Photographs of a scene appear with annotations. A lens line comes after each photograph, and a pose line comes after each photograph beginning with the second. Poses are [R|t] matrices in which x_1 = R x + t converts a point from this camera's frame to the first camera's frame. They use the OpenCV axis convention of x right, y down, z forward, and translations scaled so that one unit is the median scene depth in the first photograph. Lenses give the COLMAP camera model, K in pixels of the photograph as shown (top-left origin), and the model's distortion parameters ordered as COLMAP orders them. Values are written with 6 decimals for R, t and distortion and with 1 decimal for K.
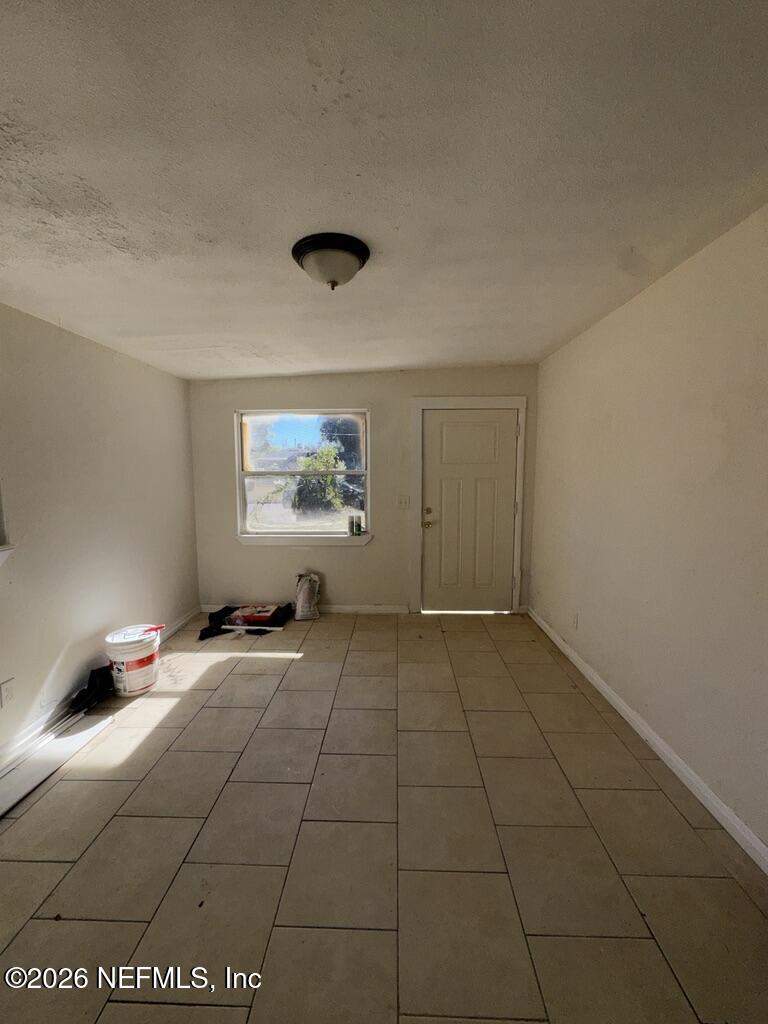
lens RADIAL K [[409.0, 0, 384.9], [0, 409.0, 511.3], [0, 0, 1]] dist [-0.001943, -0.000205]
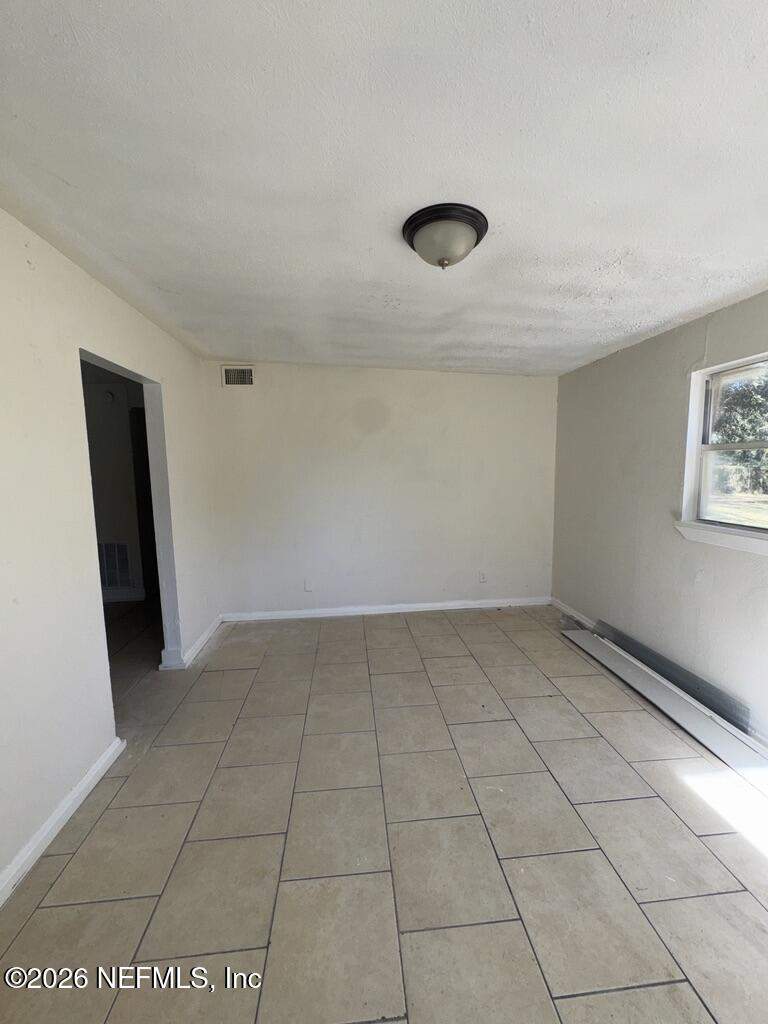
lens RADIAL K [[409.0, 0, 384.8], [0, 409.0, 511.5], [0, 0, 1]] dist [-0.001943, -0.000205]
pose [[-0.992094, 0.033778, -0.120868, 0.112009], [0.006267, 0.975231, 0.221098, -0.183118], [0.125343, 0.218593, -0.967733, 1.681194]]
